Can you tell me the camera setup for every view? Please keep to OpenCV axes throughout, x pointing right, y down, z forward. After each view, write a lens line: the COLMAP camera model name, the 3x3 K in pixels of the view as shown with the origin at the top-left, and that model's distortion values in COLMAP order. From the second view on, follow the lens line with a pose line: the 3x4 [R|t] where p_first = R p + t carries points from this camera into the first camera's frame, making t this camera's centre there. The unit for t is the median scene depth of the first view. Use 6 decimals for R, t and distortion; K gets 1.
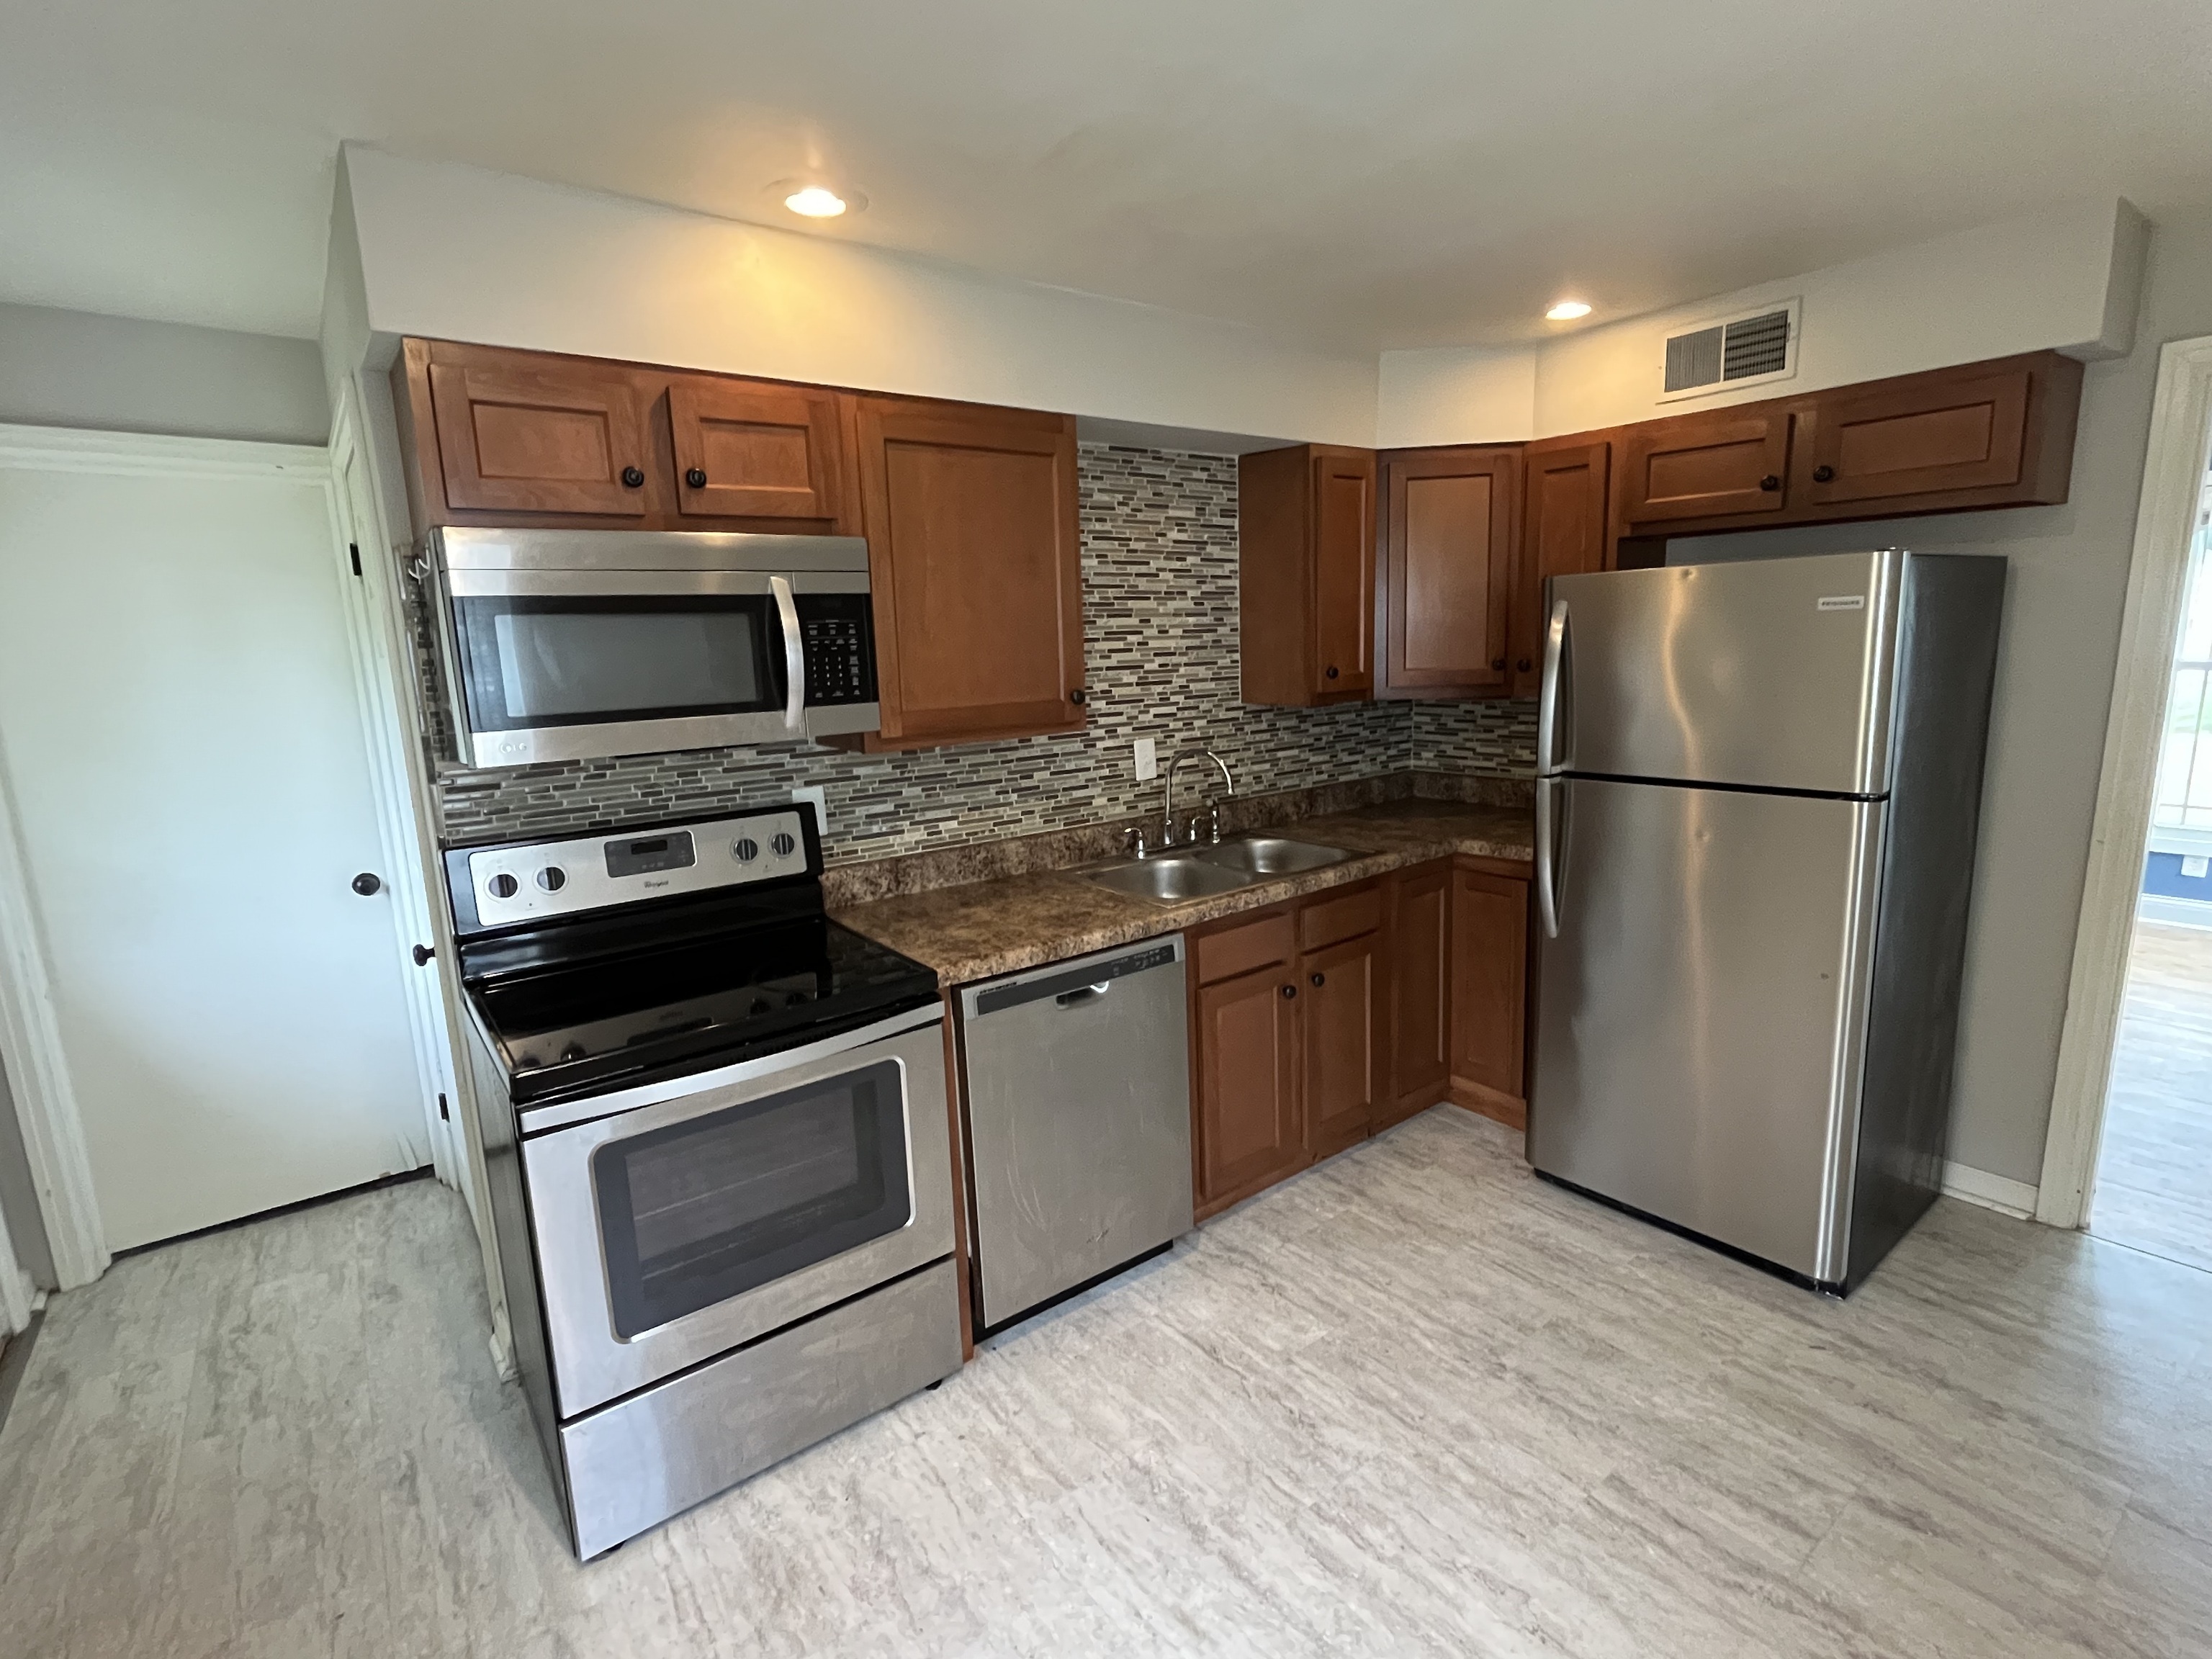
lens RADIAL K [[1045.9, 0, 1106.9], [0, 1045.9, 826.4], [0, 0, 1]] dist [-0.003702, 0.001381]
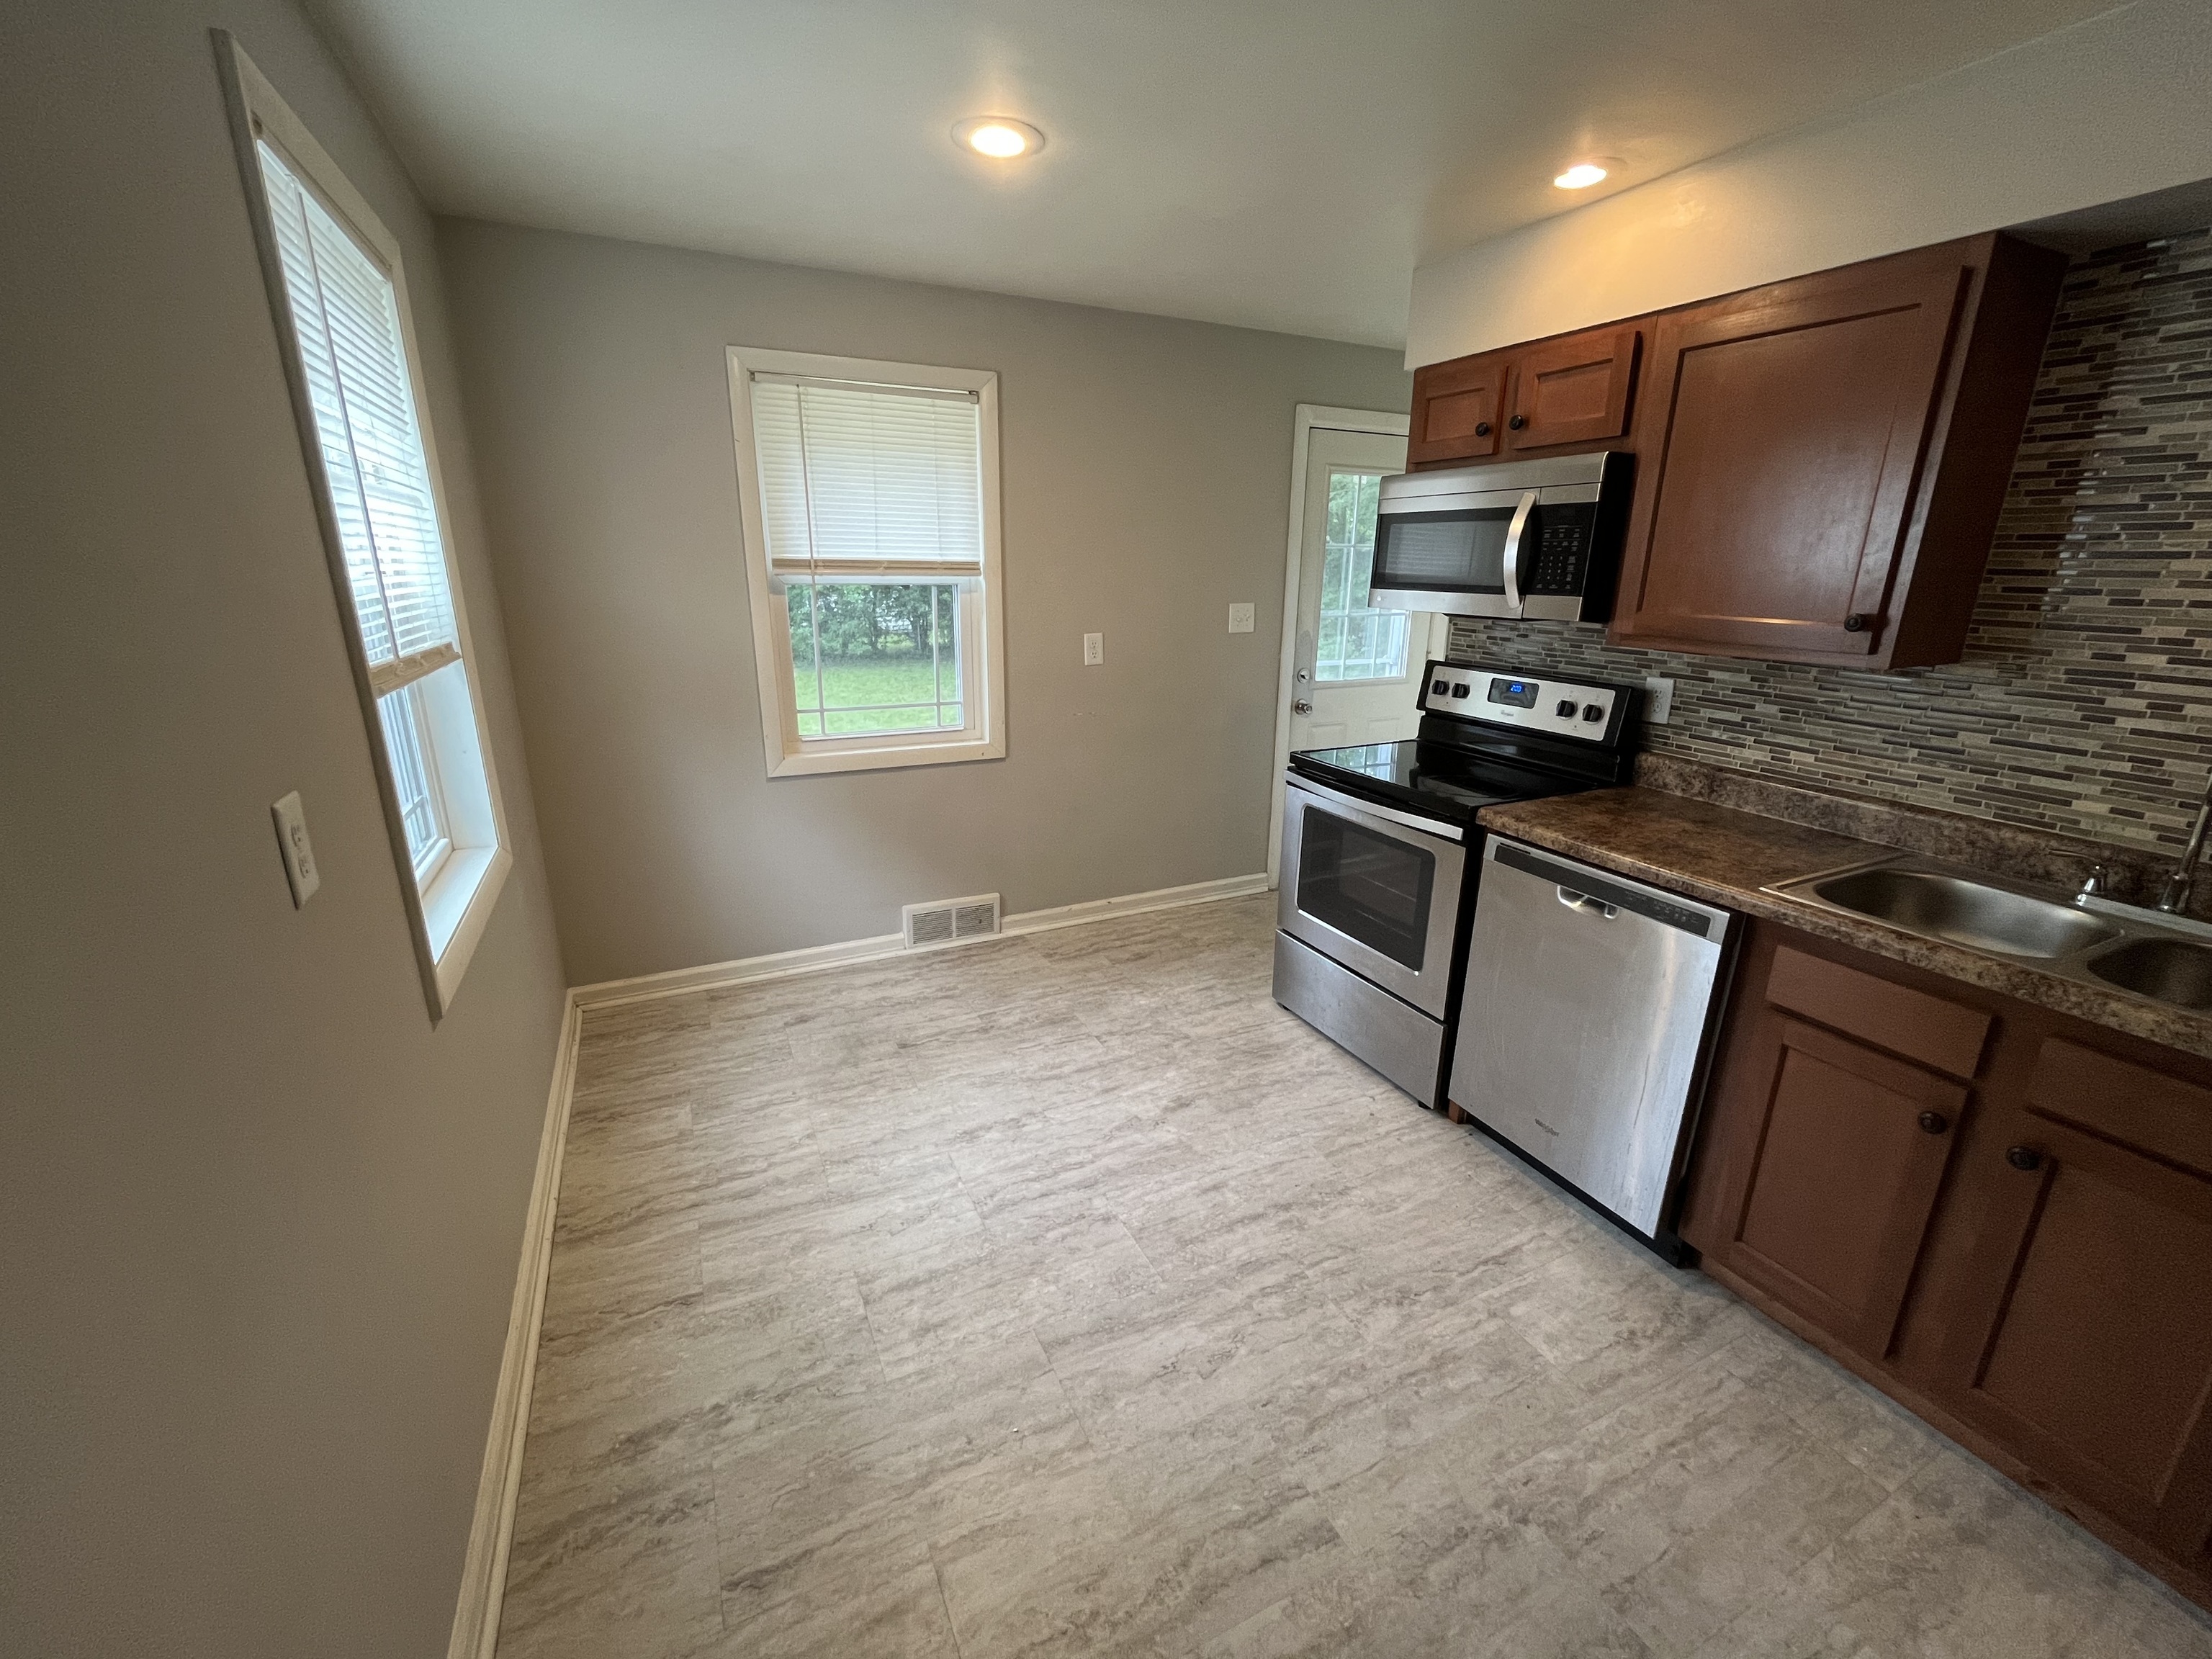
lens RADIAL K [[901.5, 0, 1104.8], [0, 901.5, 824.3], [0, 0, 1]] dist [0.001677, -0.000132]
pose [[-0.199121, 0.304279, -0.931539, 0.788074], [-0.187322, 0.921229, 0.340952, -0.110864], [0.961905, 0.242388, -0.126438, 0.576970]]
